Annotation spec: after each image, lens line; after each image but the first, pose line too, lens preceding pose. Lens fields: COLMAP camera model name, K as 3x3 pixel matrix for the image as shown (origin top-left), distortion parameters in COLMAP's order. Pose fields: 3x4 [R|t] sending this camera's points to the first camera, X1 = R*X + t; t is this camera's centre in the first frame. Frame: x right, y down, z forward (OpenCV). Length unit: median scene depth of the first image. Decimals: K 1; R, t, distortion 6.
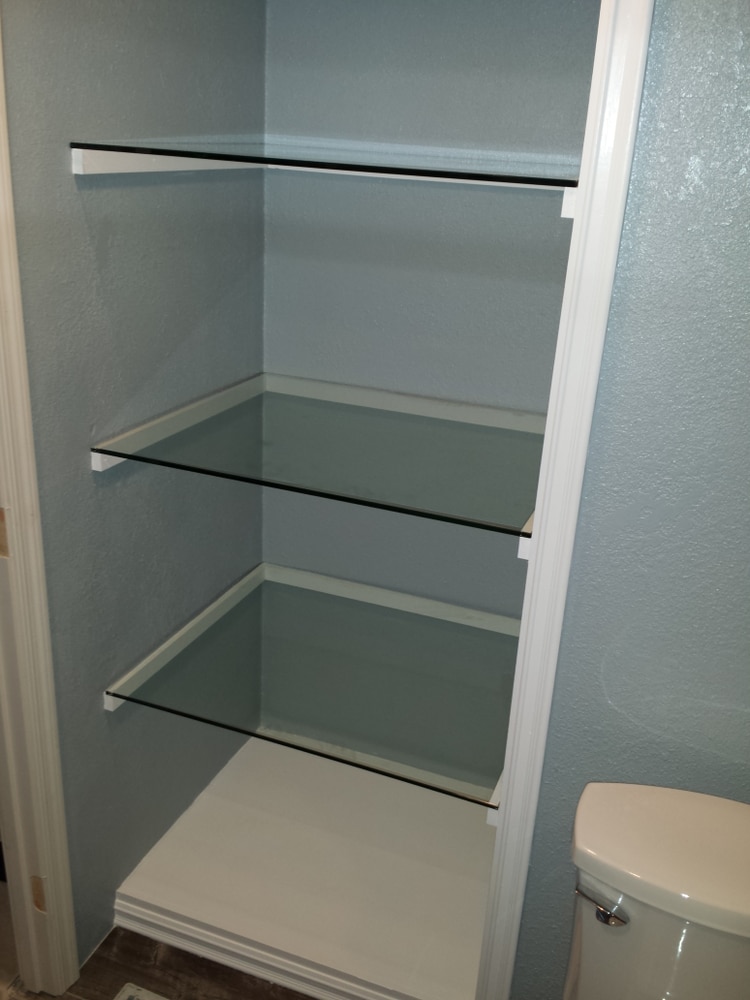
lens RADIAL K [[944.6, 0, 375.0], [0, 944.6, 500.0], [0, 0, 1]] dist [0.088240, -0.210934]
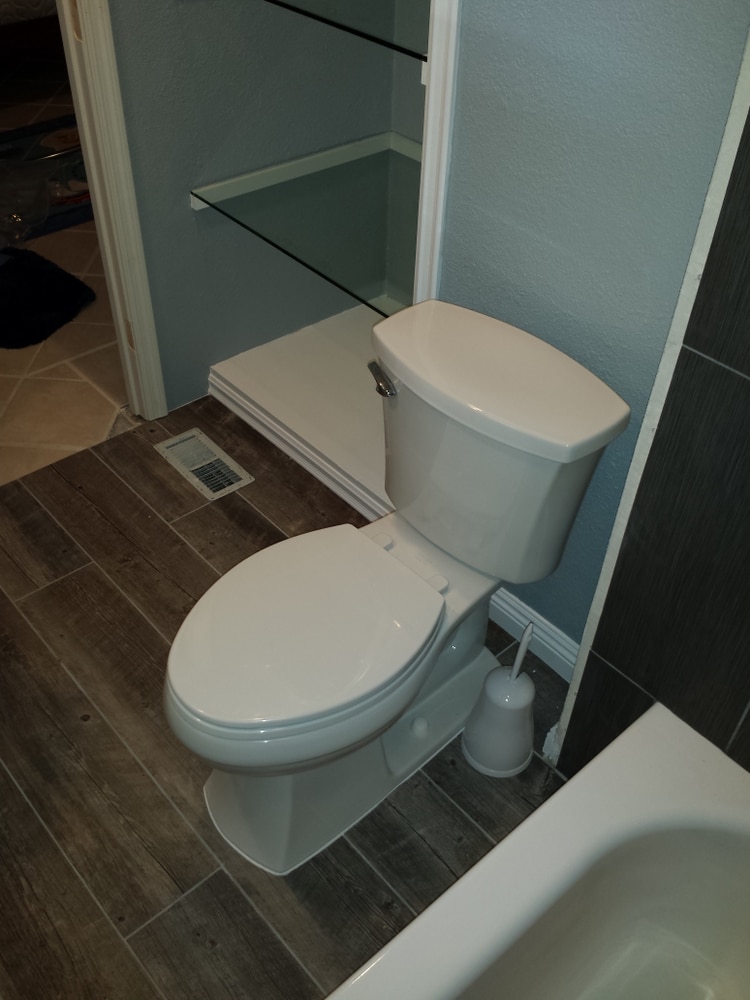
lens RADIAL K [[944.6, 0, 375.0], [0, 944.6, 500.0], [0, 0, 1]] dist [0.088240, -0.210934]
pose [[0.887355, 0.290104, -0.358387, 0.461278], [-0.159688, 0.922518, 0.351370, 0.091720], [0.432552, -0.254560, 0.864926, -0.068299]]
